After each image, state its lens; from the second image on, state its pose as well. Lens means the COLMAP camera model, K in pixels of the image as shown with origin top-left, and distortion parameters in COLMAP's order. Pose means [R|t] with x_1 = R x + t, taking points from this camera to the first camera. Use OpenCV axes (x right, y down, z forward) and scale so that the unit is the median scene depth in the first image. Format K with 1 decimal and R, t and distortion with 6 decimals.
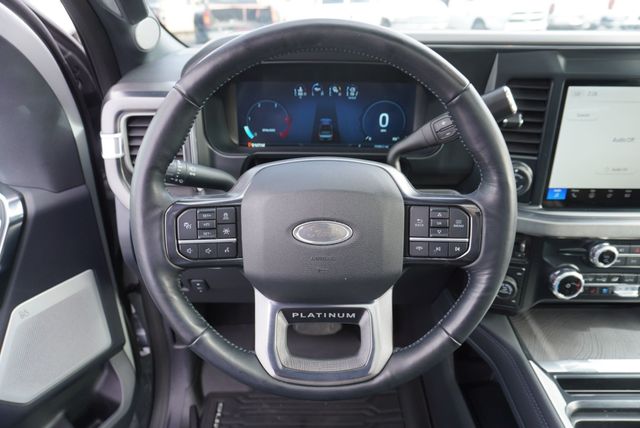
lens RADIAL K [[423.8, 0, 318.3], [0, 423.8, 215.5], [0, 0, 1]] dist [-0.035724, 0.030160]
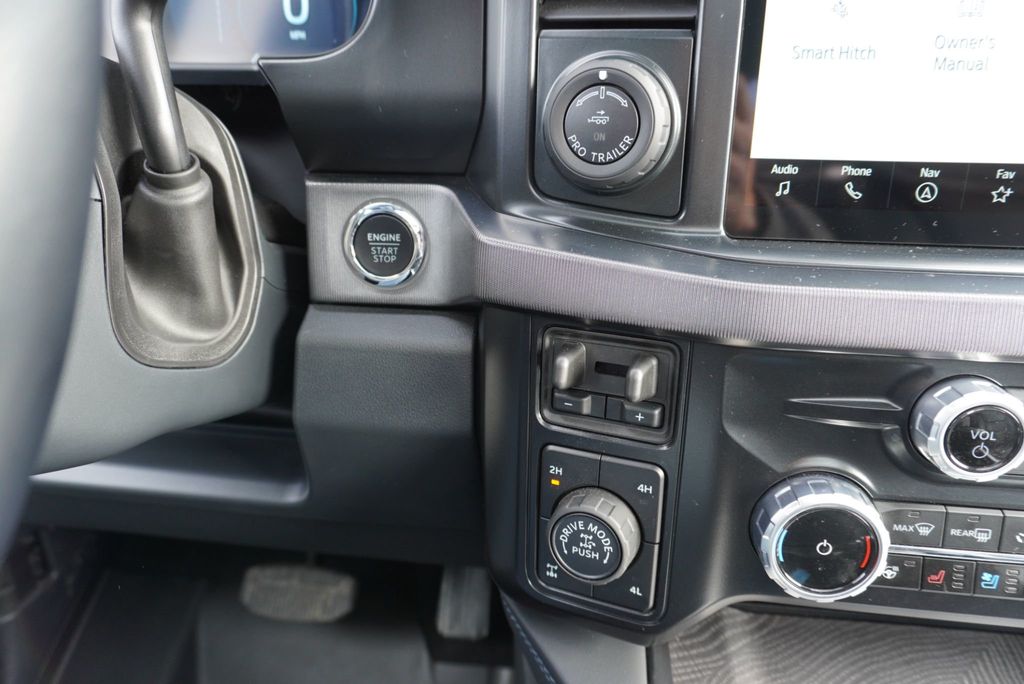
lens RADIAL K [[677.4, 0, 512.0], [0, 677.4, 342.0], [0, 0, 1]] dist [-0.034937, 0.022261]
pose [[0.991820, 0.044048, -0.119801, 0.451864], [-0.053179, 0.995831, -0.074115, 0.084610], [0.116037, 0.079880, 0.990028, 0.573697]]
